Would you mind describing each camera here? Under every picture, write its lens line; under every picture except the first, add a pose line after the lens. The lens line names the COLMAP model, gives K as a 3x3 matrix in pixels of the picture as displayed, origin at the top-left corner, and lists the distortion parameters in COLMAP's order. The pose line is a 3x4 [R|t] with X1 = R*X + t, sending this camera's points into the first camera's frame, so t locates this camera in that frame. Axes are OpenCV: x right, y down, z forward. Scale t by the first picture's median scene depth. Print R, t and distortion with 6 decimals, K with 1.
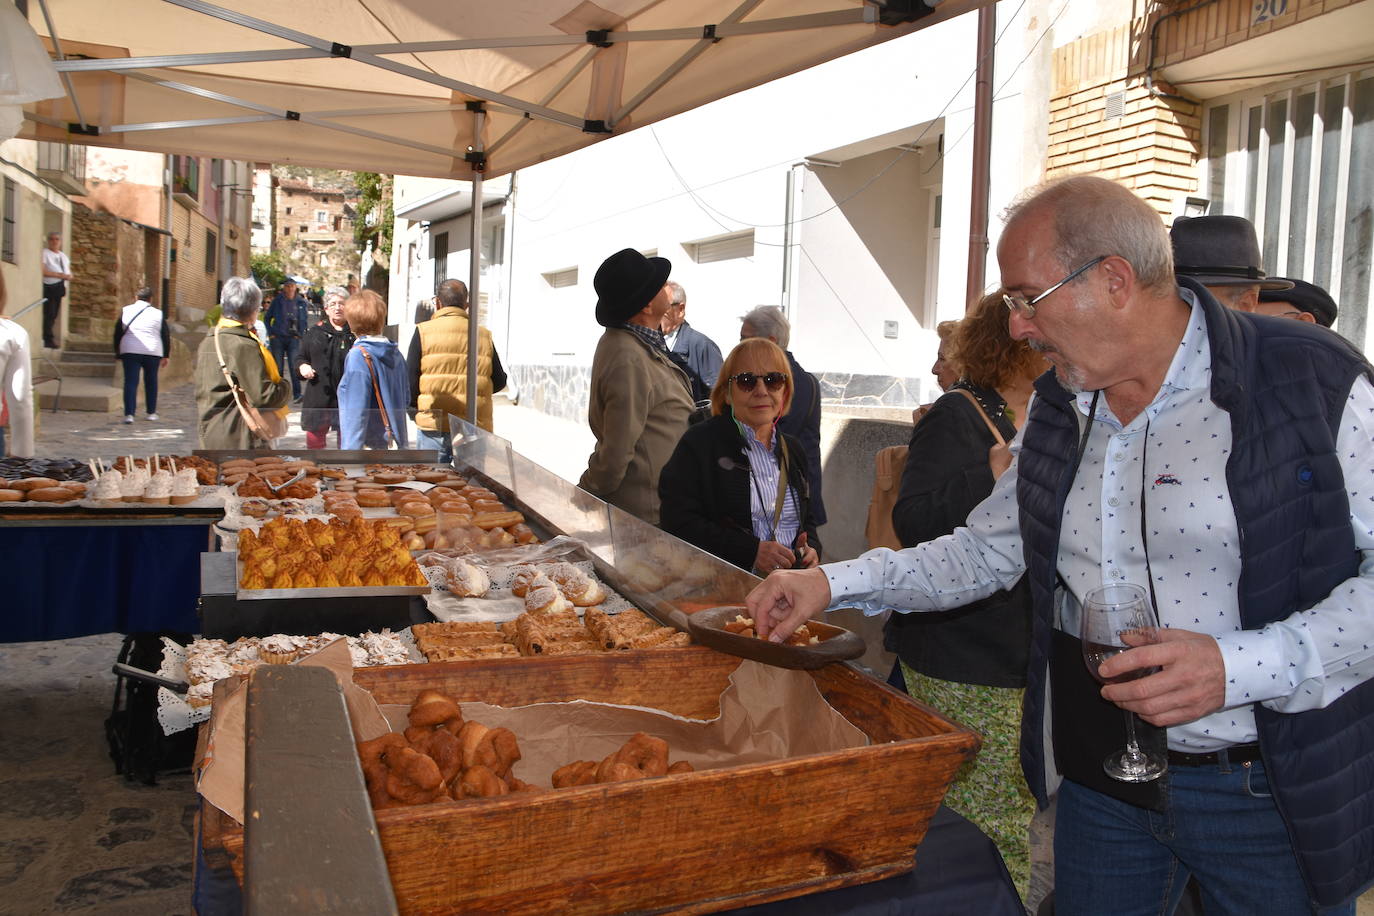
lens RADIAL K [[1028.8, 0, 702.7], [0, 1028.8, 465.7], [0, 0, 1]] dist [-0.163513, 0.121382]
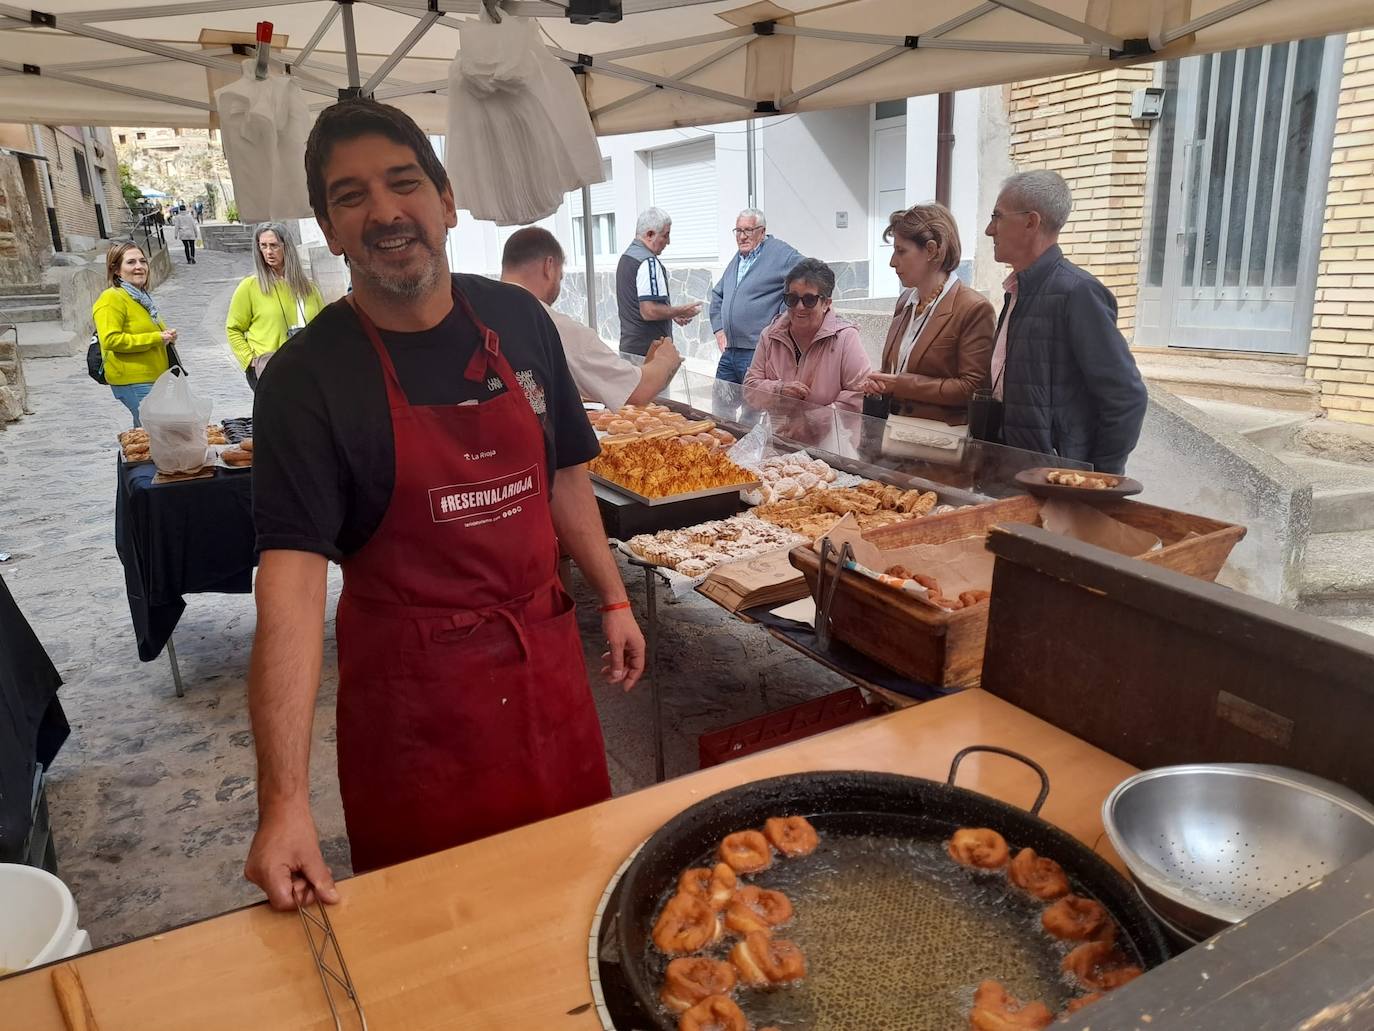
lens RADIAL K [[947.6, 0, 687.0], [0, 947.6, 515.5], [0, 0, 1]] dist [0.023803, -0.035282]
pose [[0.991416, -0.104411, 0.078693, -0.176973], [0.088999, 0.979848, 0.178821, -0.029849], [-0.095778, -0.170283, 0.980729, -0.116653]]
